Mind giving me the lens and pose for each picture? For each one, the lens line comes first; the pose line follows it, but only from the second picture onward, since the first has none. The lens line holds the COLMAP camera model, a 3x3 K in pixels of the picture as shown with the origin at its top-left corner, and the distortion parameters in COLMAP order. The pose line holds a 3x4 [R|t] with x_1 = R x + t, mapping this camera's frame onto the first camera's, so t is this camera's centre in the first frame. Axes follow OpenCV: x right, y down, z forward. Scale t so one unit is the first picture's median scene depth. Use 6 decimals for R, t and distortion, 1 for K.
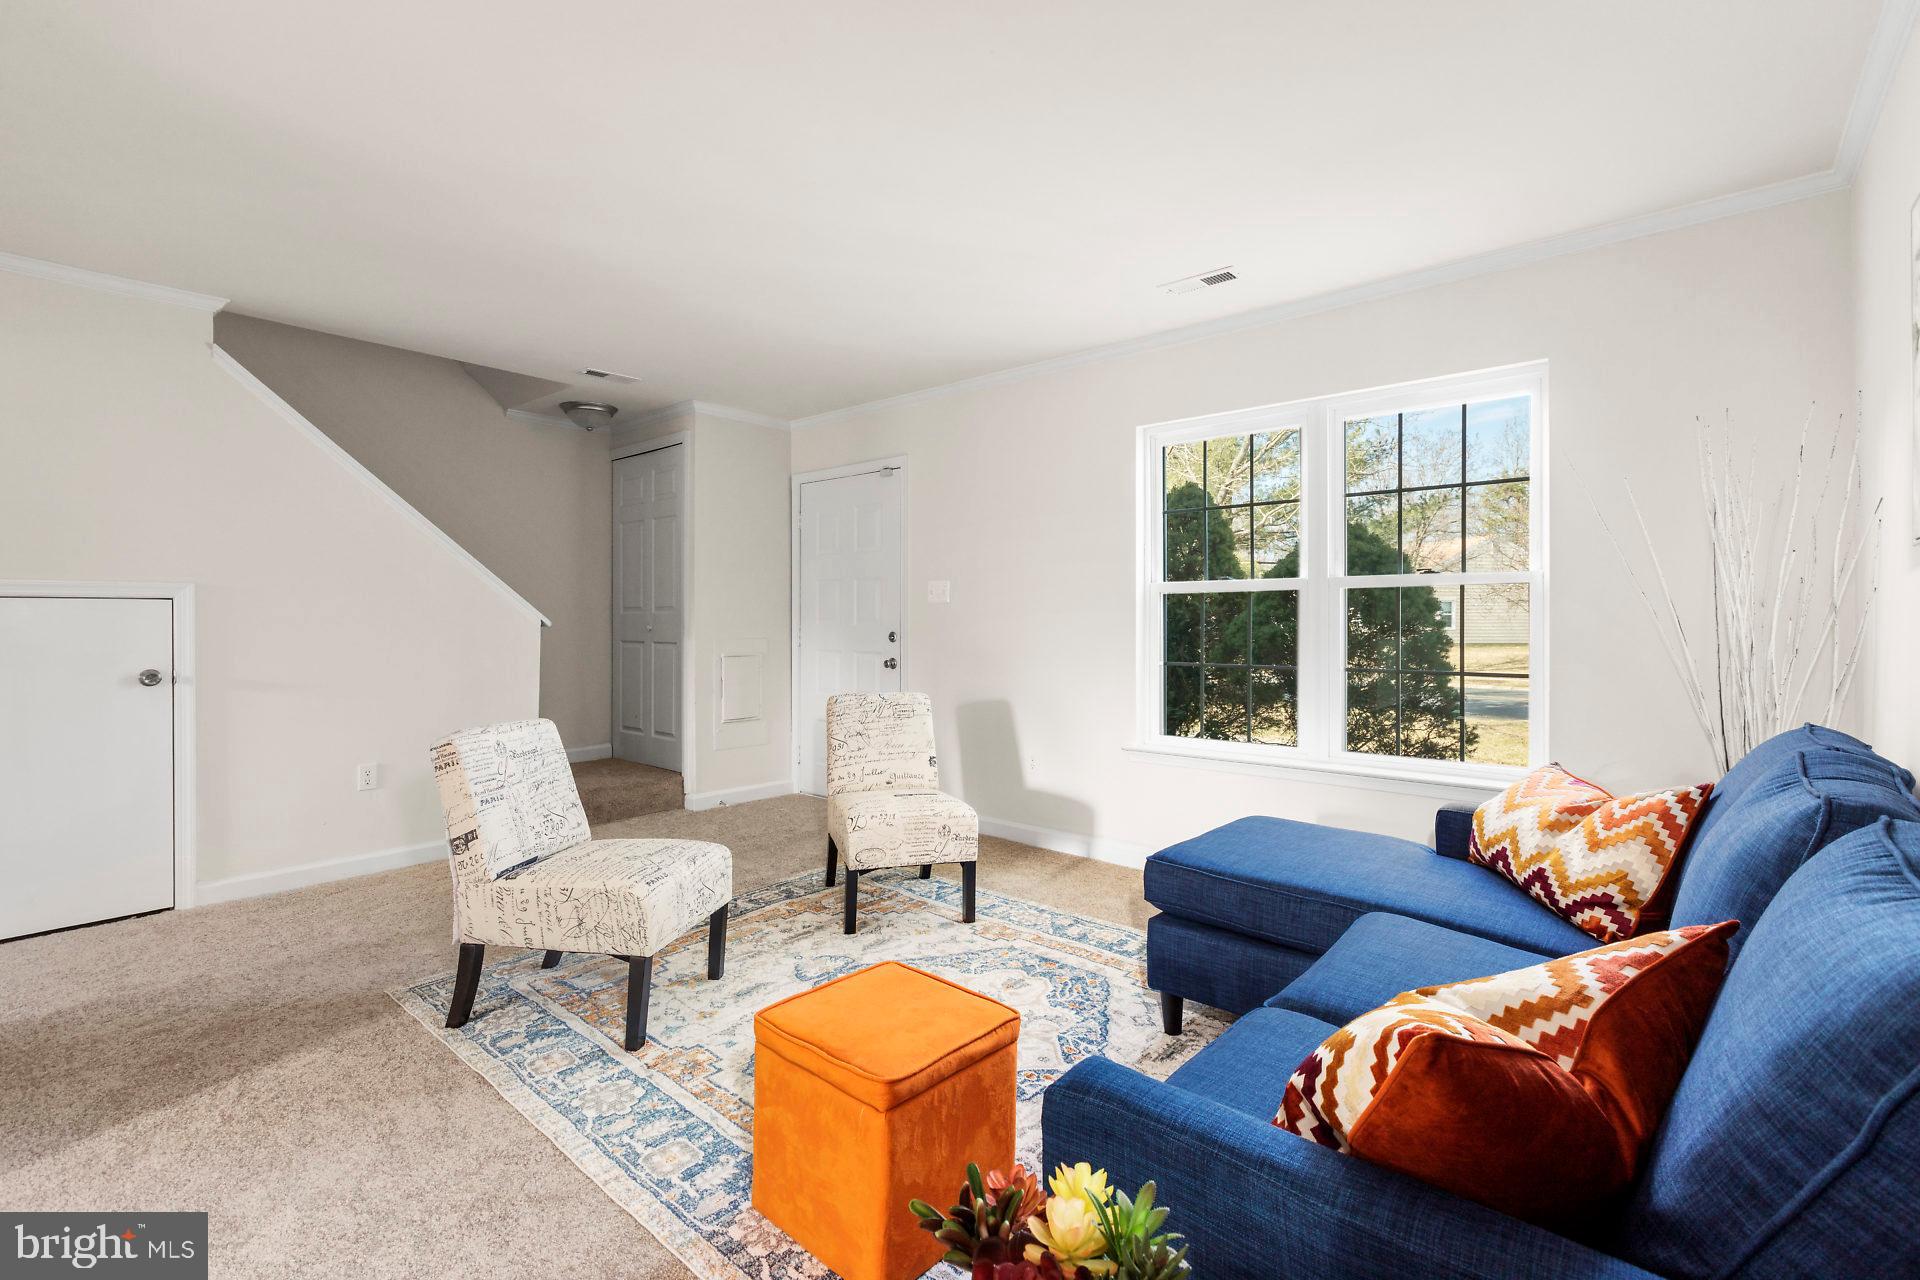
lens RADIAL K [[852.9, 0, 930.8], [0, 852.9, 616.1], [0, 0, 1]] dist [0.000869, 0.000264]
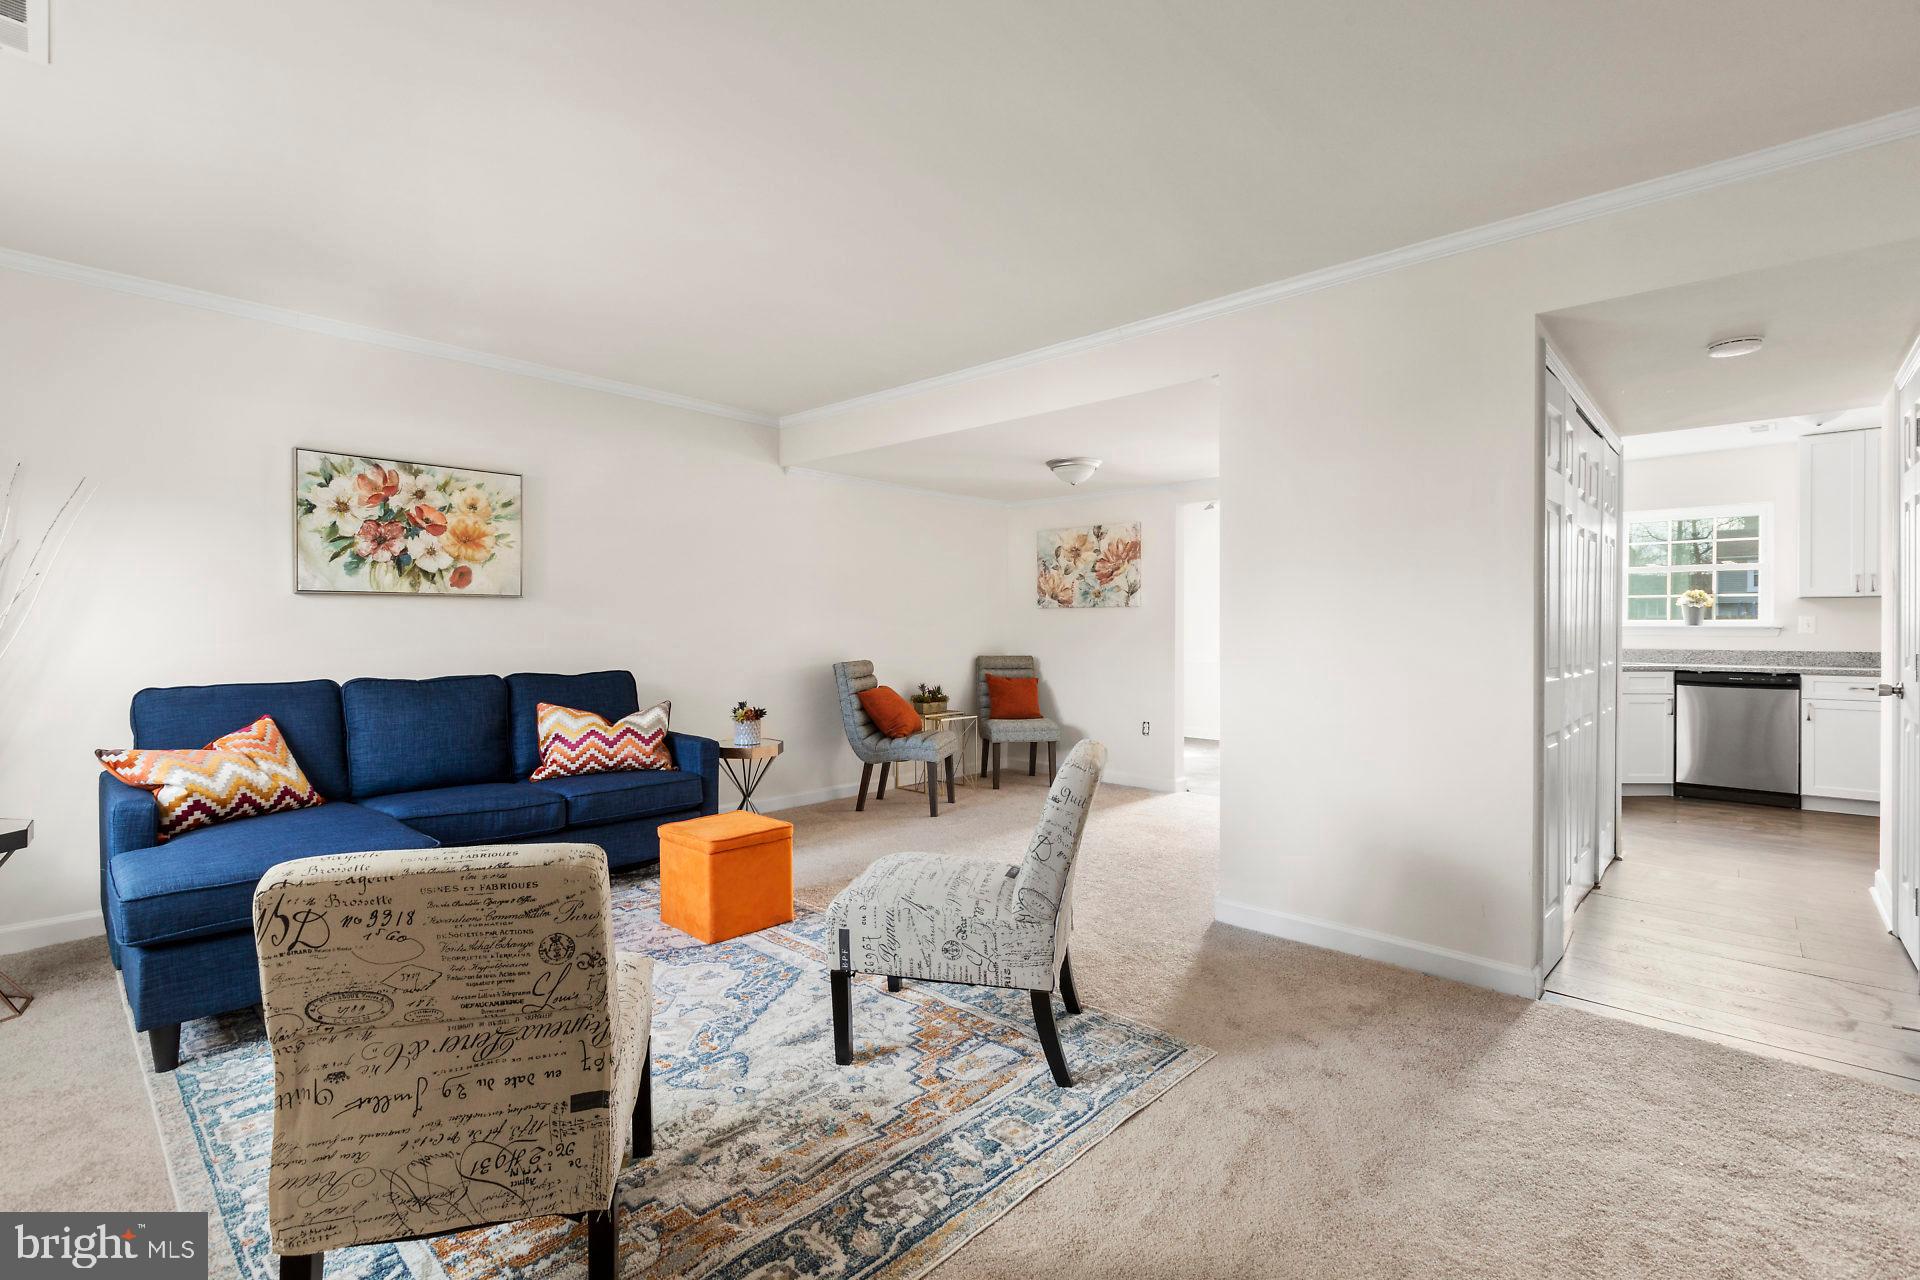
lens RADIAL K [[852.9, 0, 941.7], [0, 852.9, 631.8], [0, 0, 1]] dist [0.000869, 0.000264]
pose [[-0.999813, -0.006495, 0.018213, -0.370332], [-0.006392, 0.999963, 0.005687, 0.000656], [-0.018249, 0.005569, -0.999818, 1.883577]]
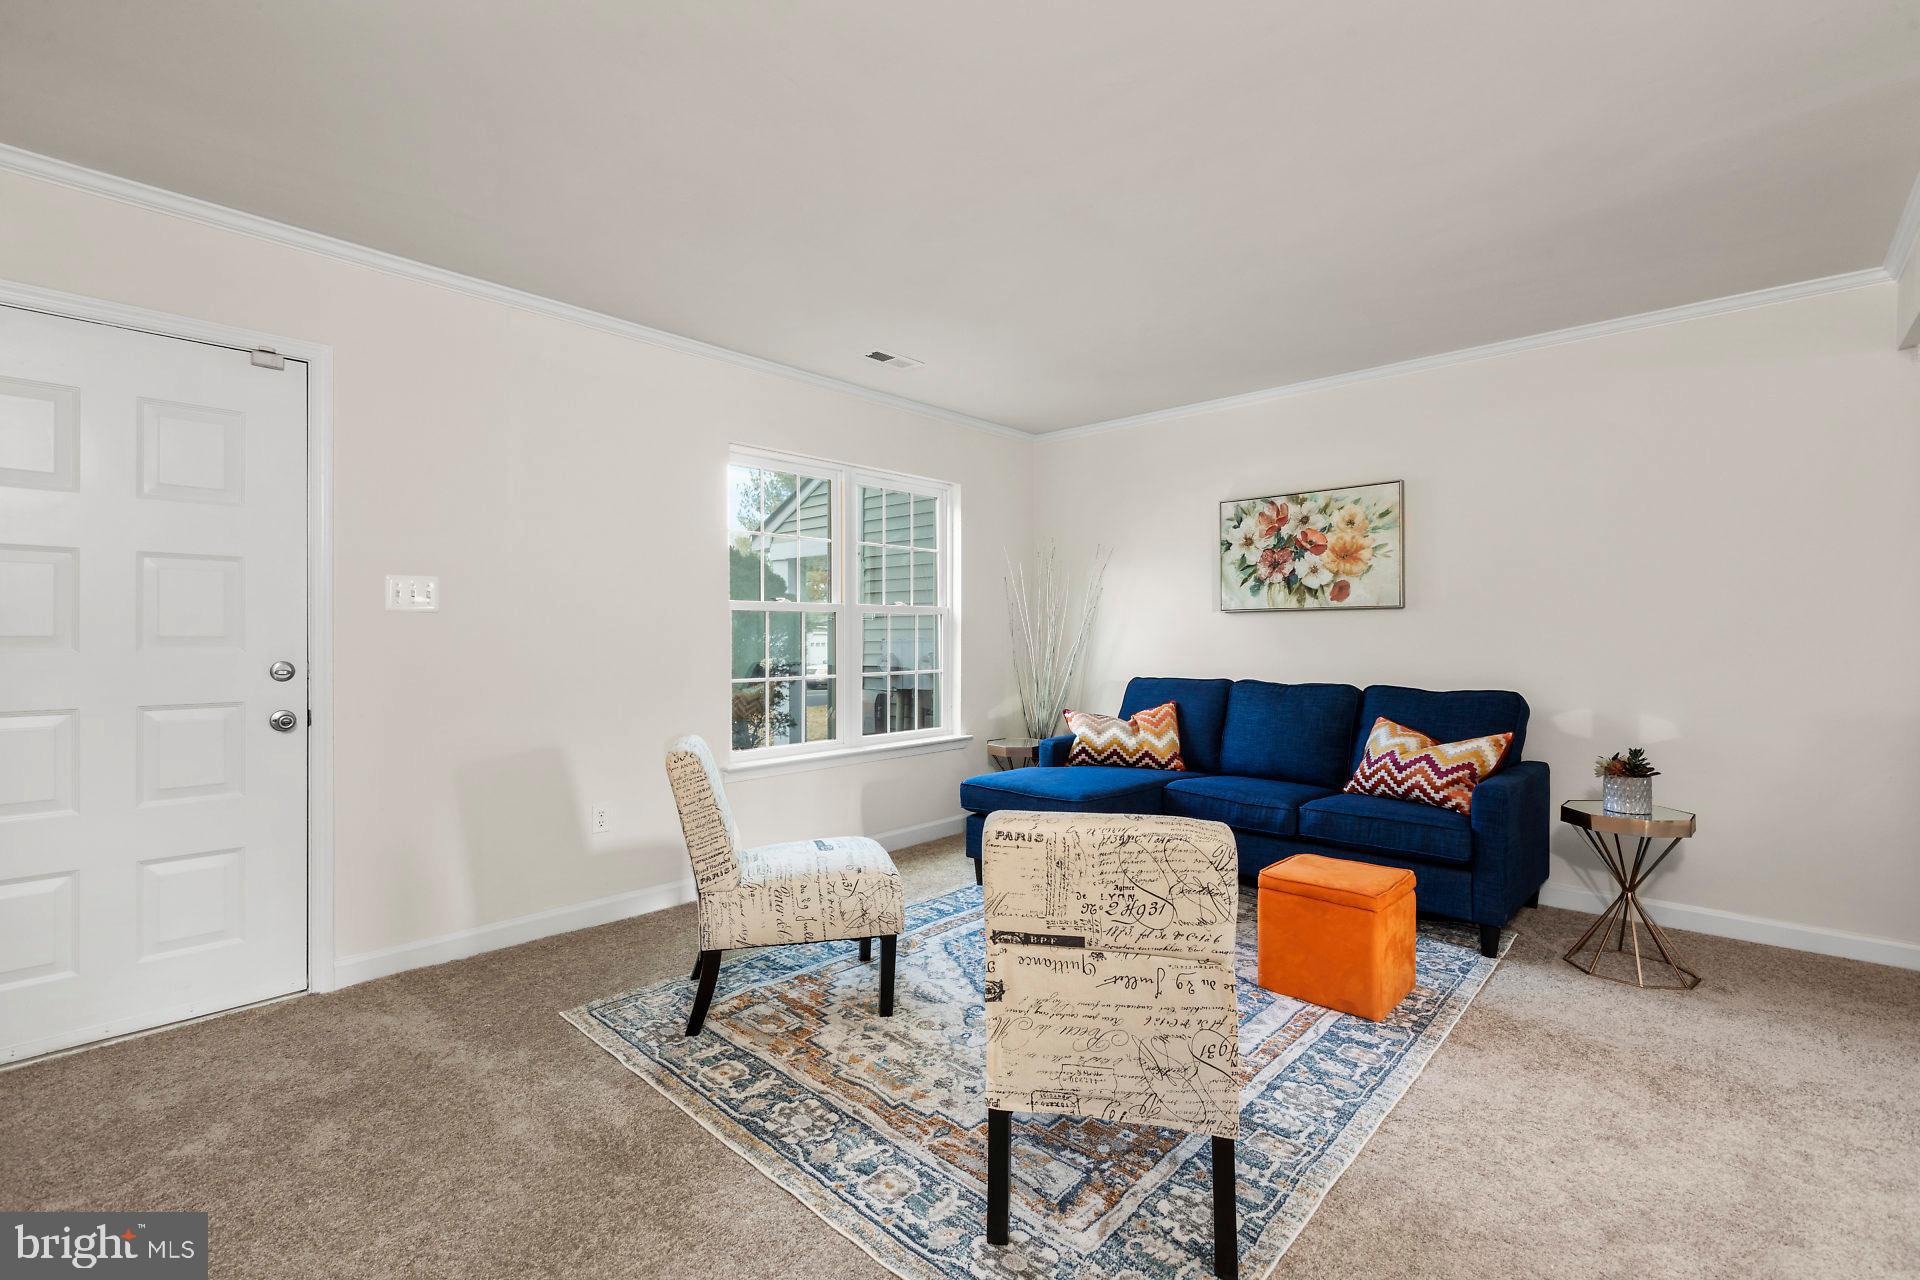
lens RADIAL K [[852.9, 0, 956.2], [0, 852.9, 632.2], [0, 0, 1]] dist [0.000869, 0.000264]
pose [[0.014339, 0.004453, 0.999887, -1.093437], [-0.002453, 0.999987, -0.004418, 0.003791], [-0.999894, -0.002389, 0.014350, 1.087899]]
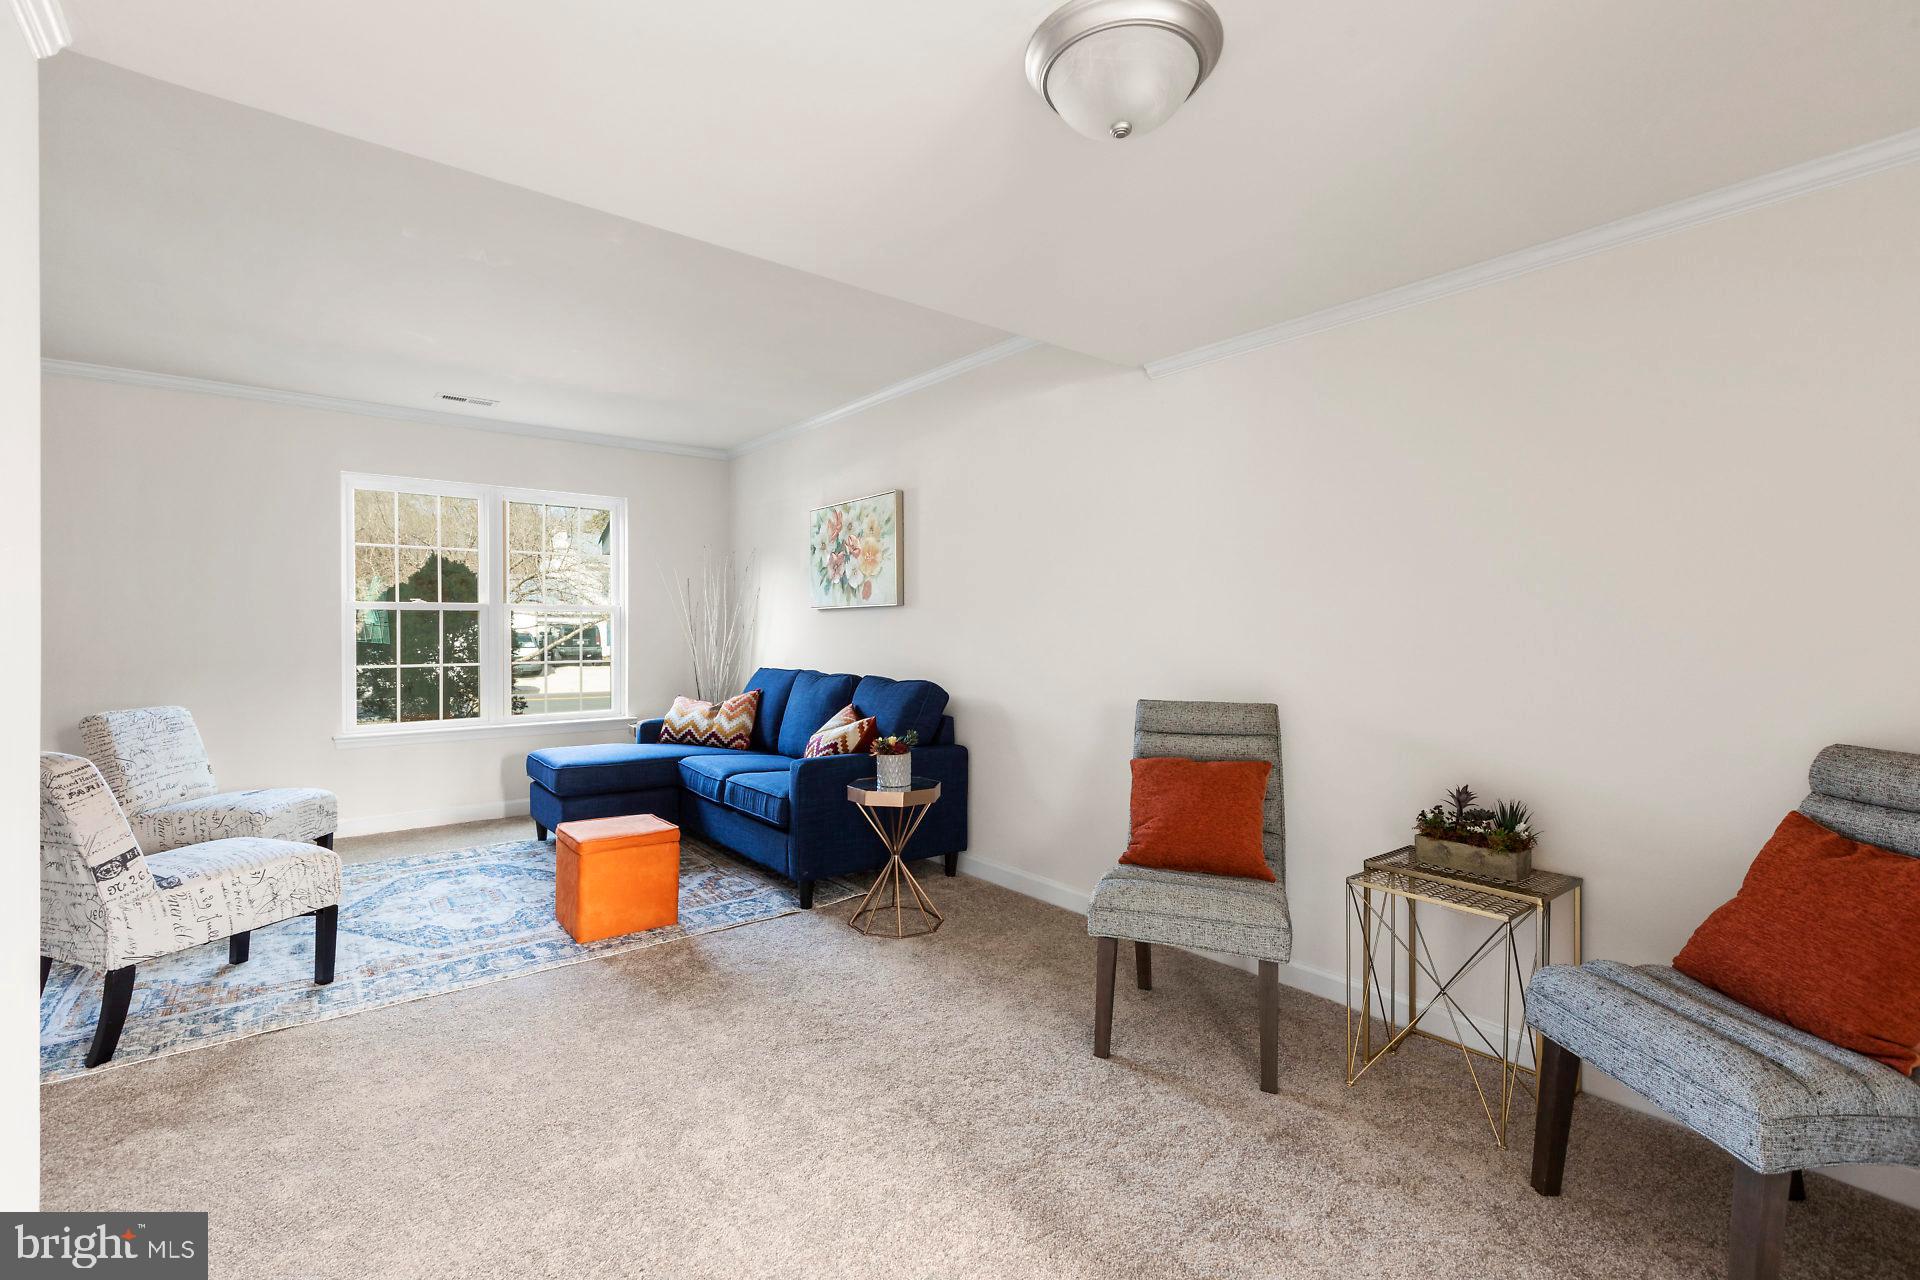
lens RADIAL K [[852.9, 0, 953.5], [0, 852.9, 639.8], [0, 0, 1]] dist [0.000869, 0.000264]
pose [[0.165776, -0.009467, 0.986118, -1.202667], [-0.003351, 0.999943, 0.010163, 0.001449], [-0.986158, -0.004989, 0.165735, -0.071613]]
